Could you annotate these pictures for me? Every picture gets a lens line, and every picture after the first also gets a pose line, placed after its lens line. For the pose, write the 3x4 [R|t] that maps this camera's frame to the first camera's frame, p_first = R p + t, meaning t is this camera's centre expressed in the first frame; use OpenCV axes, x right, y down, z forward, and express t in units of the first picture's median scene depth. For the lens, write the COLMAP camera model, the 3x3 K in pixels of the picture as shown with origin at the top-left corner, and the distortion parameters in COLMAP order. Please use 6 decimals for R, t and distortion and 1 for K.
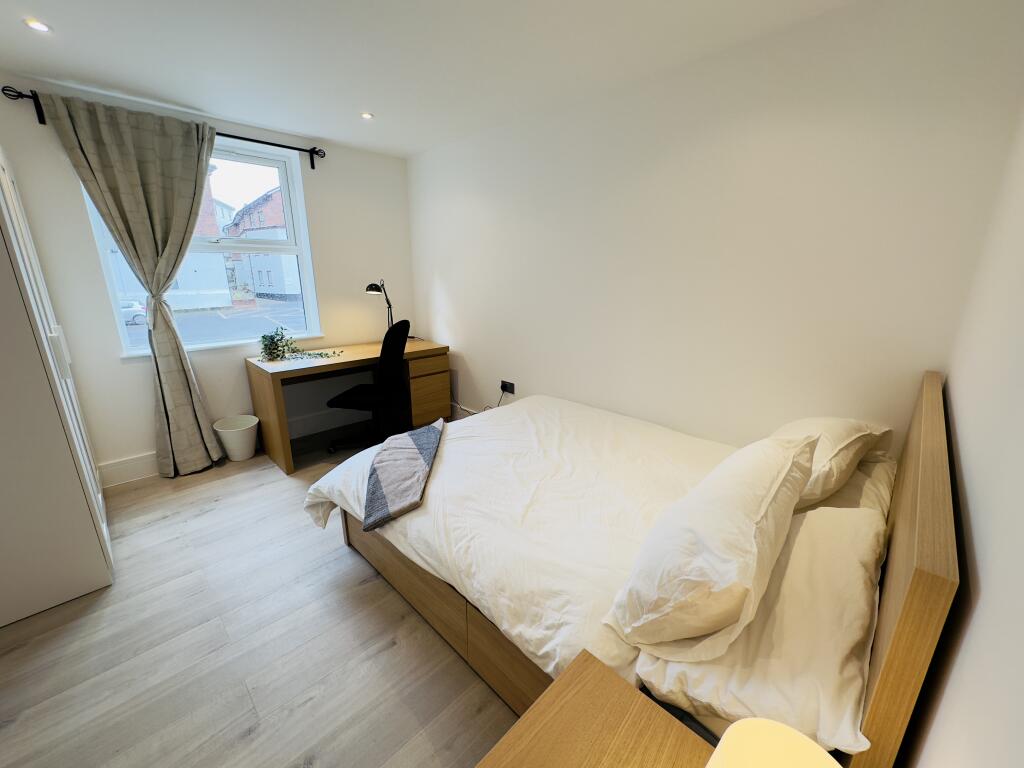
lens RADIAL K [[410.3, 0, 514.3], [0, 410.3, 383.1], [0, 0, 1]] dist [-0.003543, 0.000783]
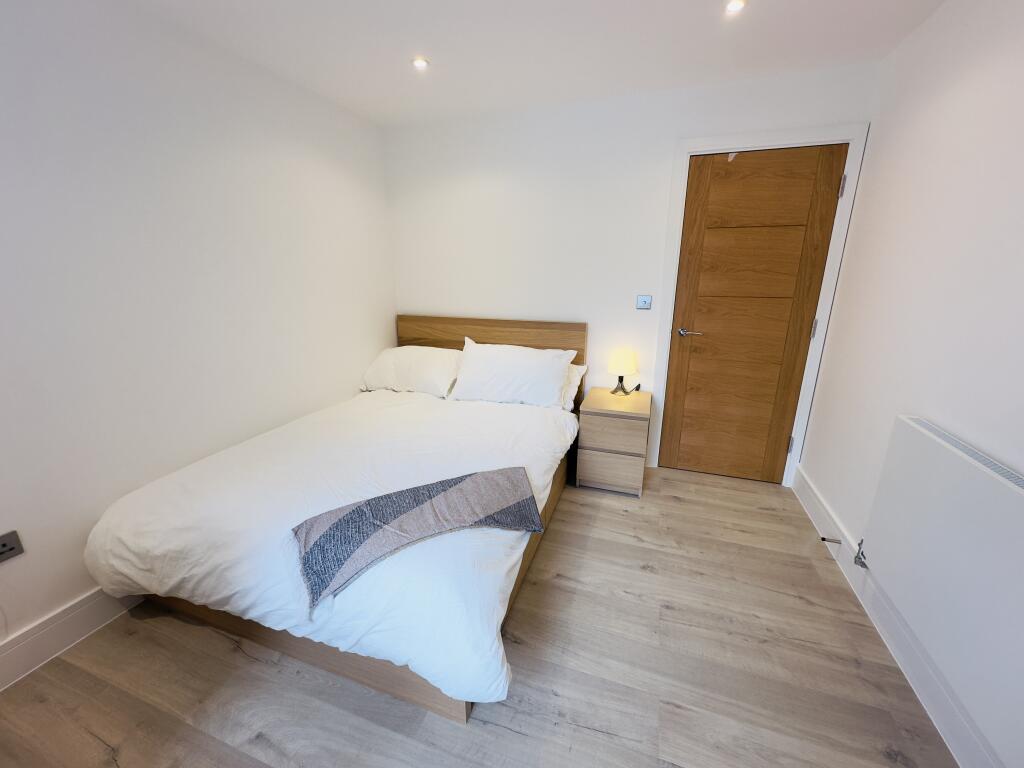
lens RADIAL K [[410.3, 0, 513.4], [0, 410.3, 383.6], [0, 0, 1]] dist [-0.003543, 0.000783]
pose [[-0.428523, -0.250770, 0.868033, -1.179188], [0.248969, 0.890748, 0.380241, -0.368231], [-0.868552, 0.379055, -0.319272, 1.328483]]
